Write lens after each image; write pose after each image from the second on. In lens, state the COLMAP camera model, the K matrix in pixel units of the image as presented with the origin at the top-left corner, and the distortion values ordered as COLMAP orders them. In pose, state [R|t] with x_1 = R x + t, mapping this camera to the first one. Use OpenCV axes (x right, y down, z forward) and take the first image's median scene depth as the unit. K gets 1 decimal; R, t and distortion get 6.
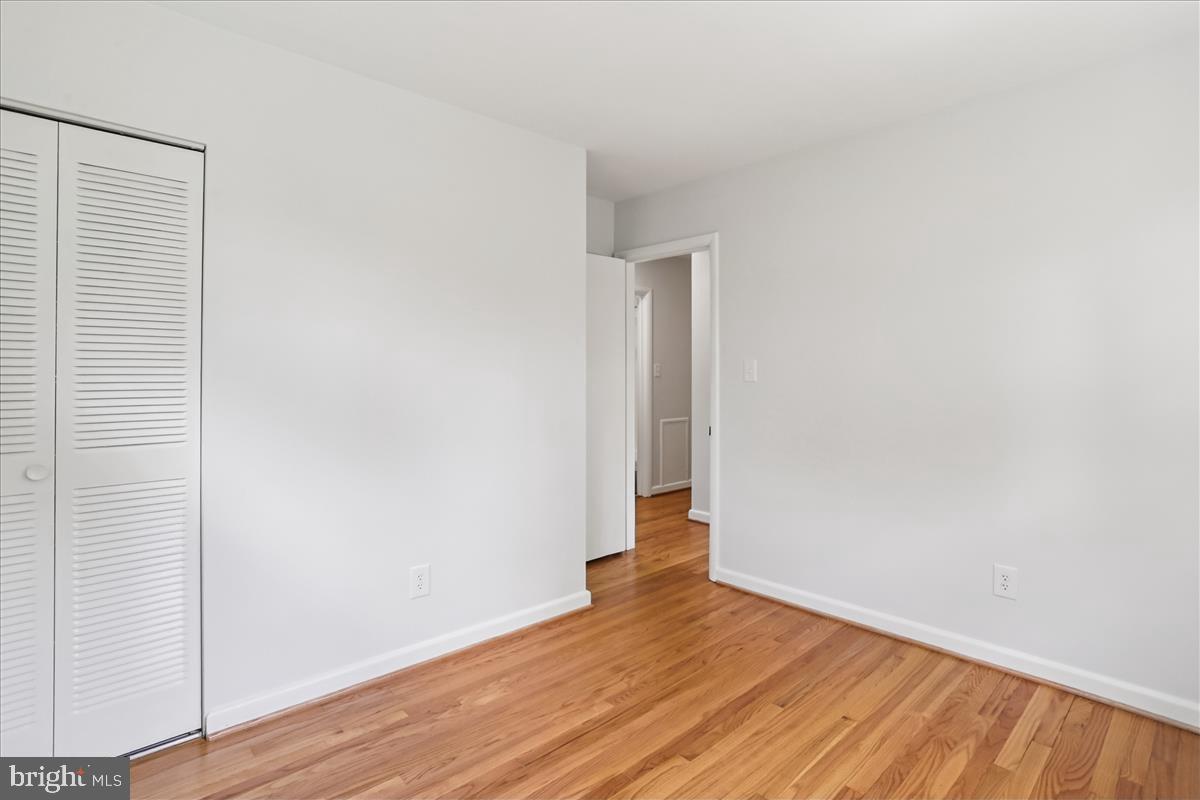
lens RADIAL K [[604.9, 0, 603.6], [0, 604.9, 364.4], [0, 0, 1]] dist [-0.021611, 0.000984]
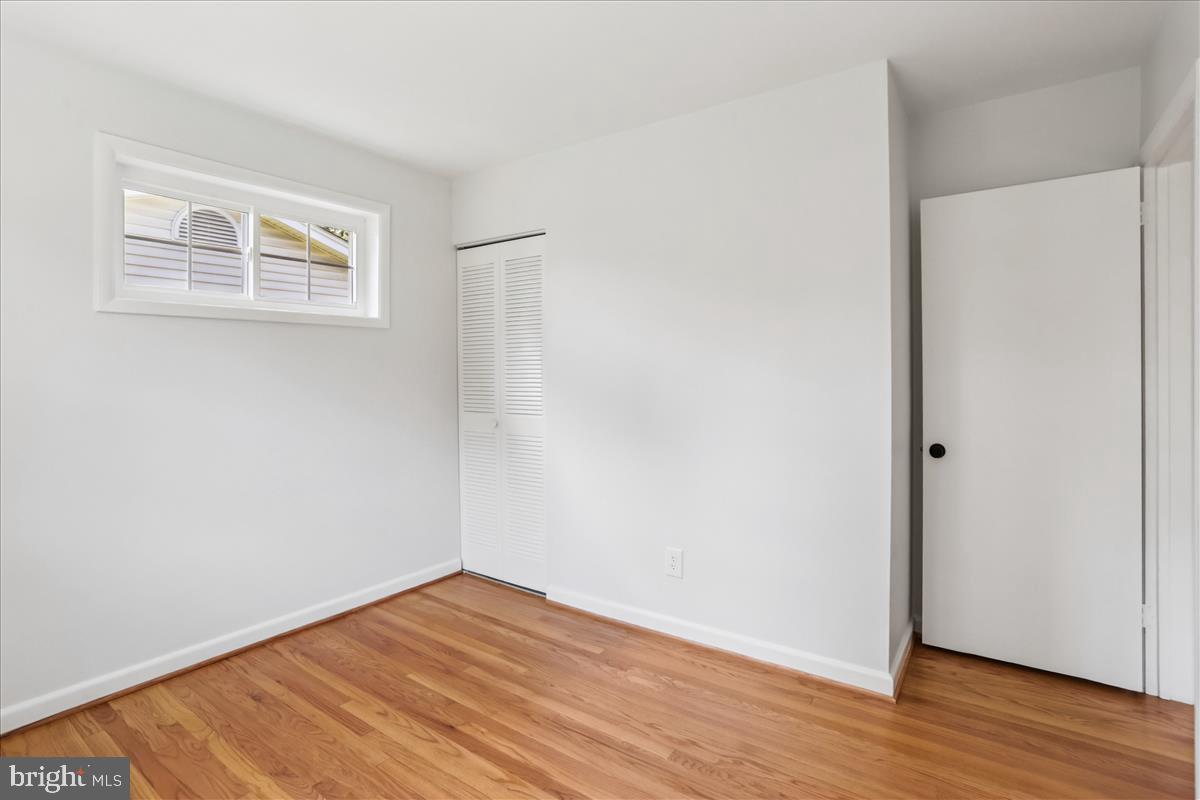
lens RADIAL K [[604.9, 0, 603.6], [0, 604.9, 364.4], [0, 0, 1]] dist [-0.021611, 0.000984]
pose [[0.193241, -0.005845, -0.981134, 0.789883], [0.023628, 0.999720, -0.001302, -0.004120], [0.980867, -0.022931, 0.193325, 0.695598]]
